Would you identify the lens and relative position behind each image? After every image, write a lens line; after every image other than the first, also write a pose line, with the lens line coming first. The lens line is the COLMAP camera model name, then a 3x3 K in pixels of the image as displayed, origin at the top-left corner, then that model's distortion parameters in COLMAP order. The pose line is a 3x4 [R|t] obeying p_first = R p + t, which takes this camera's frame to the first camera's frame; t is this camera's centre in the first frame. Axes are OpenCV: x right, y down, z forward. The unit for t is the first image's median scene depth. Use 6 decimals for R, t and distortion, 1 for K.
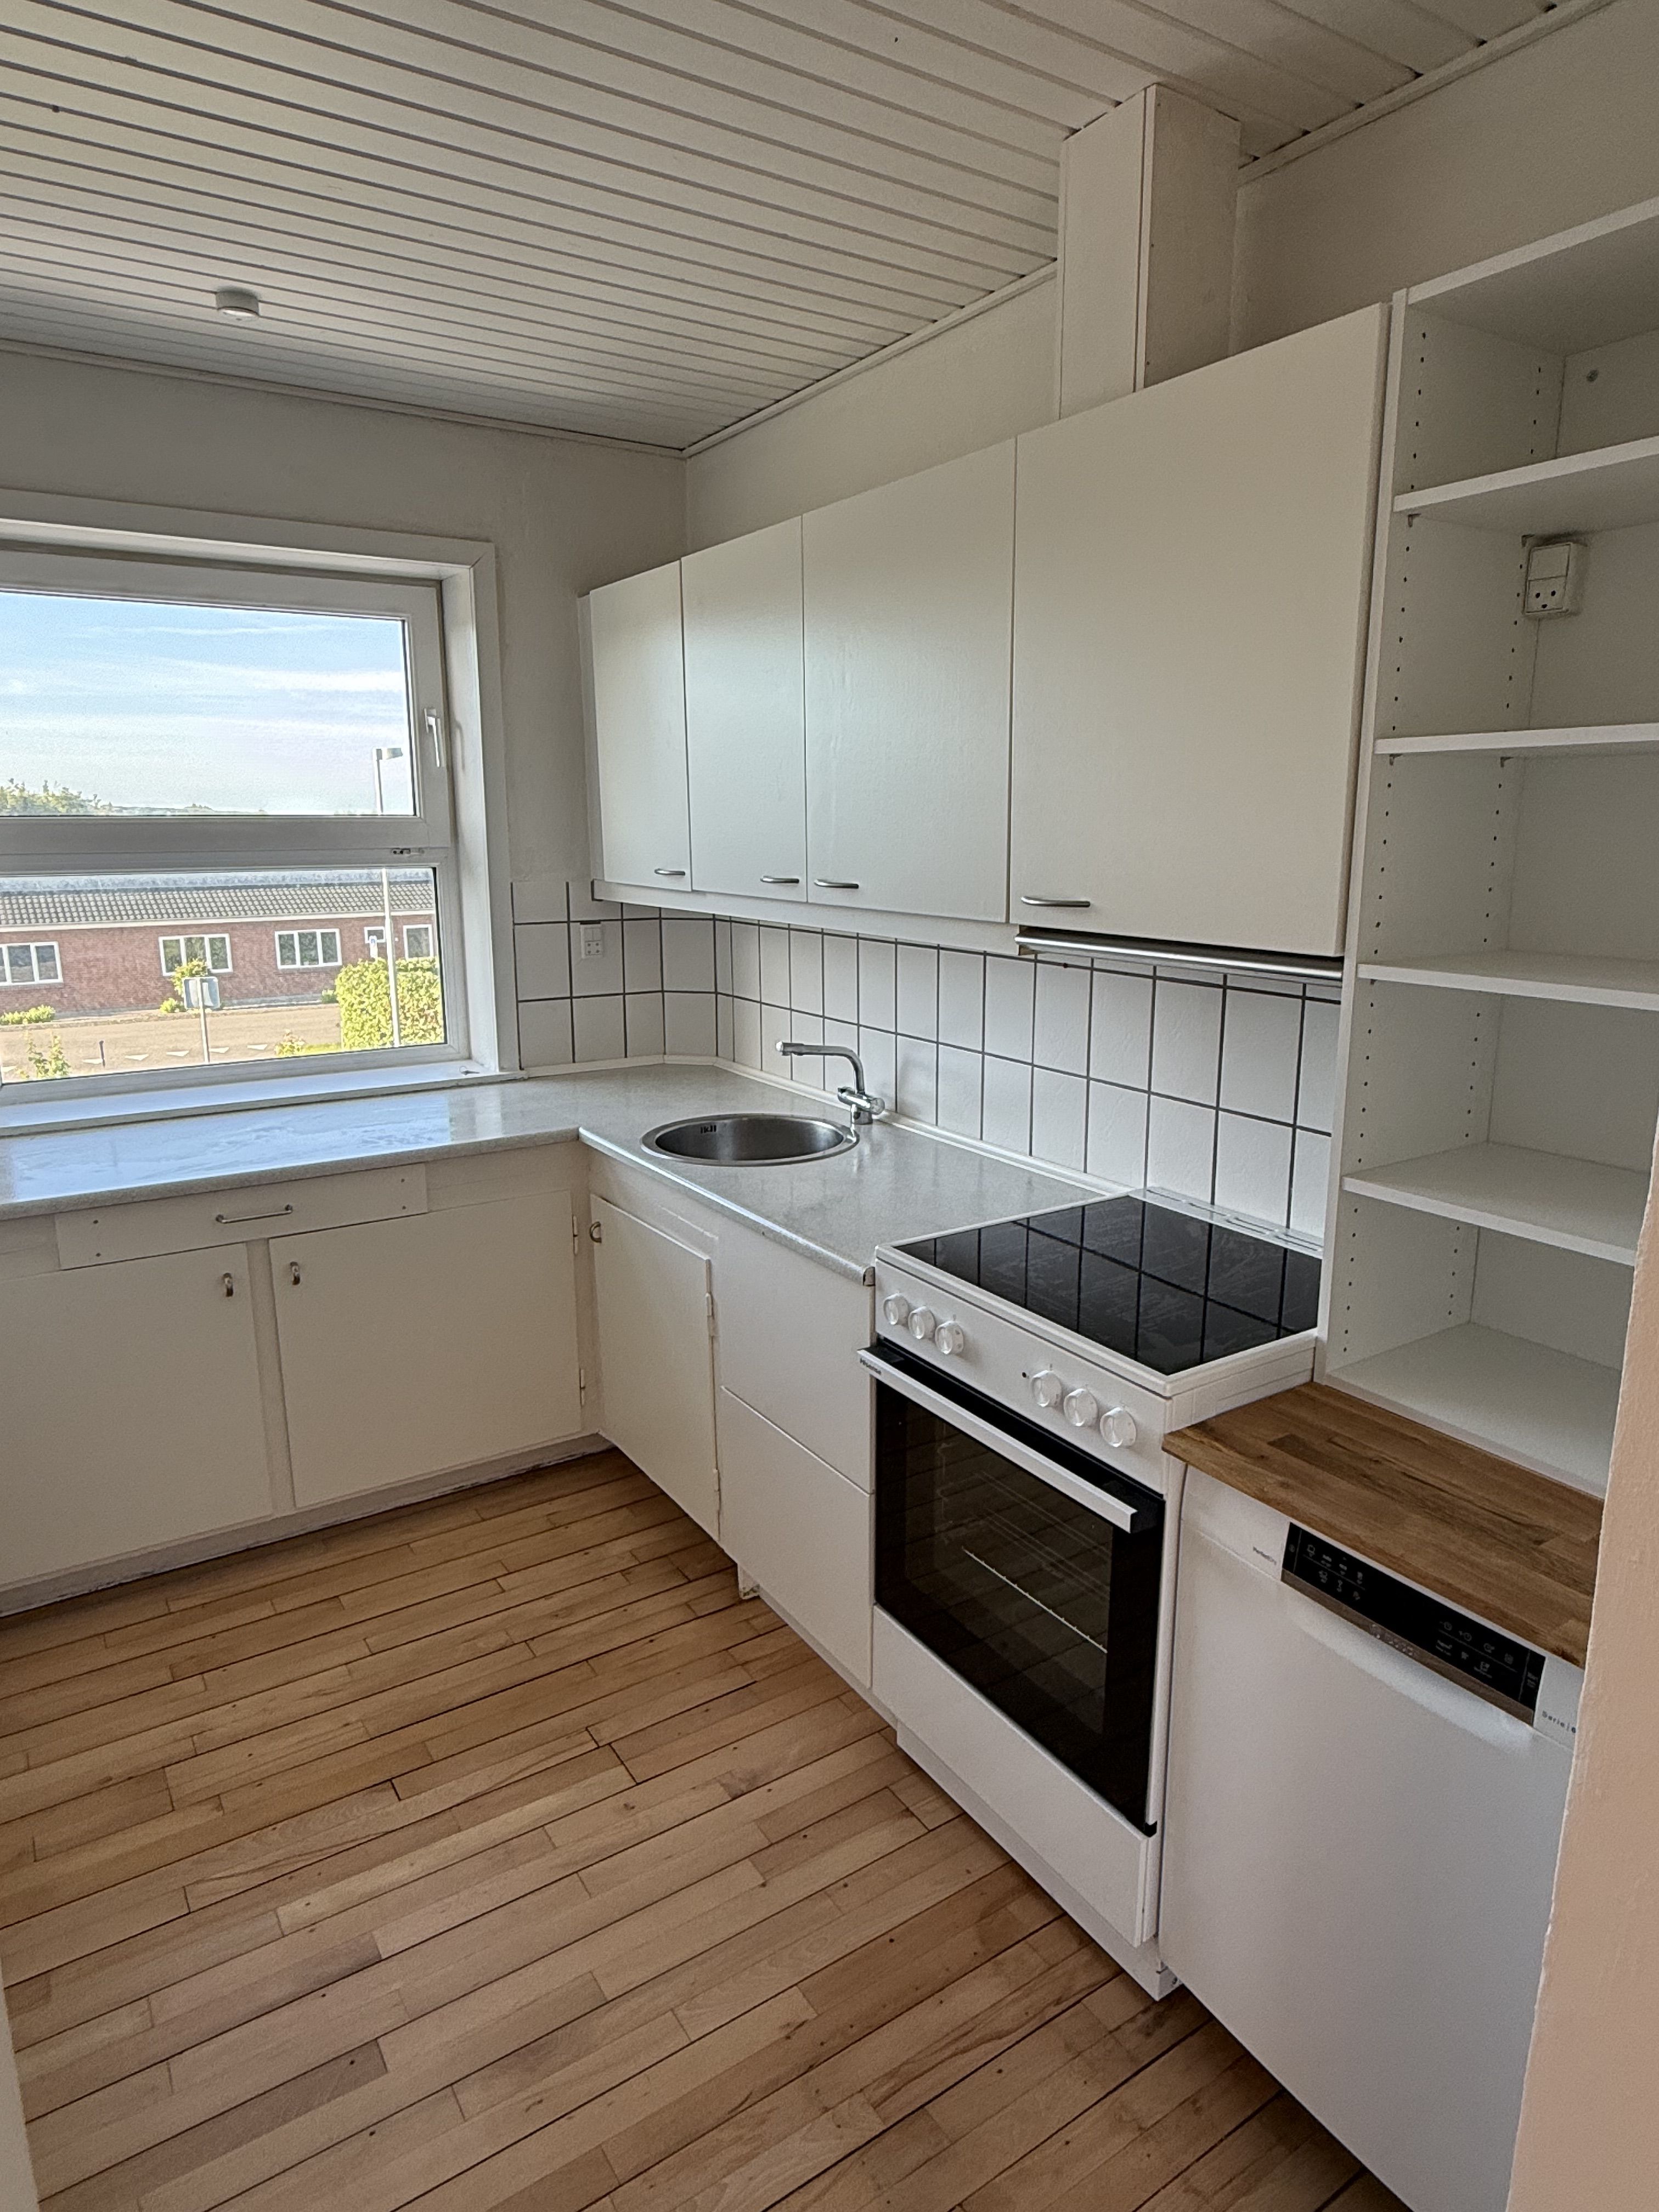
lens RADIAL K [[1321.4, 0, 828.6], [0, 1321.4, 1097.2], [0, 0, 1]] dist [0.003415, -0.000541]
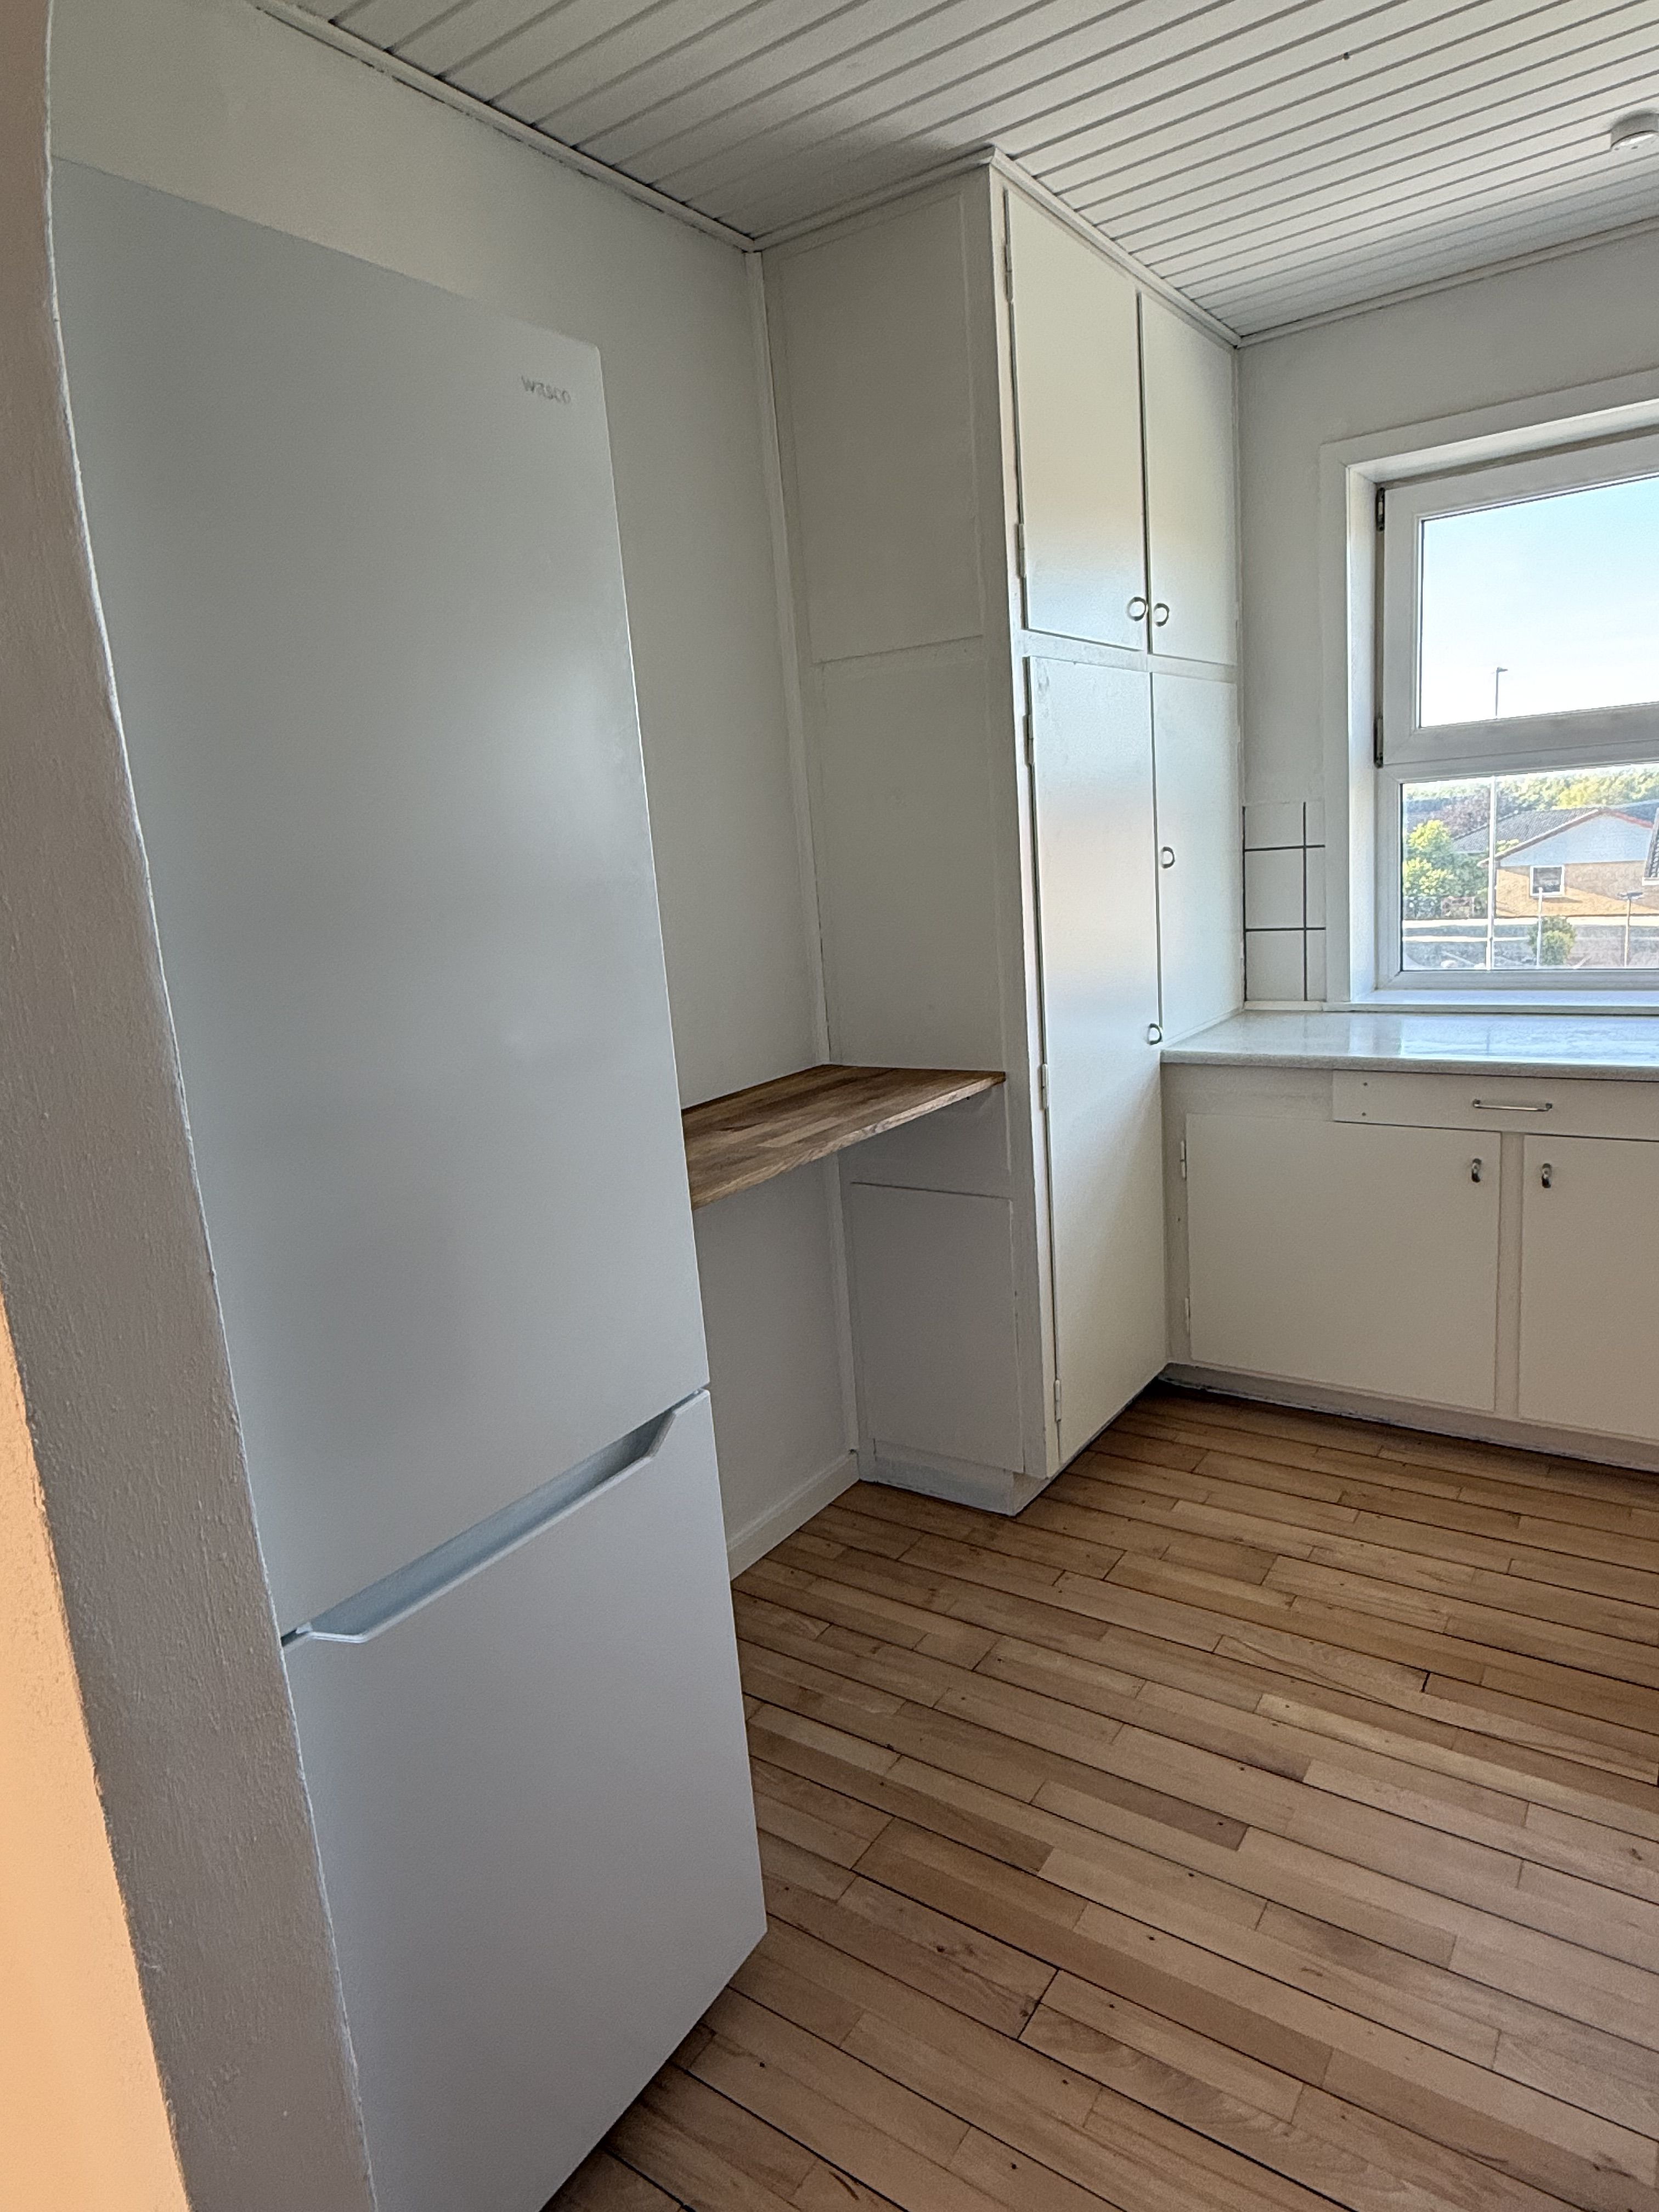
lens RADIAL K [[1321.4, 0, 828.6], [0, 1321.4, 1097.2], [0, 0, 1]] dist [0.003415, -0.000541]
pose [[0.373936, 0.152337, -0.914858, 0.279972], [-0.120174, 0.986061, 0.115074, 0.030515], [0.919636, 0.066912, 0.387031, 0.153026]]
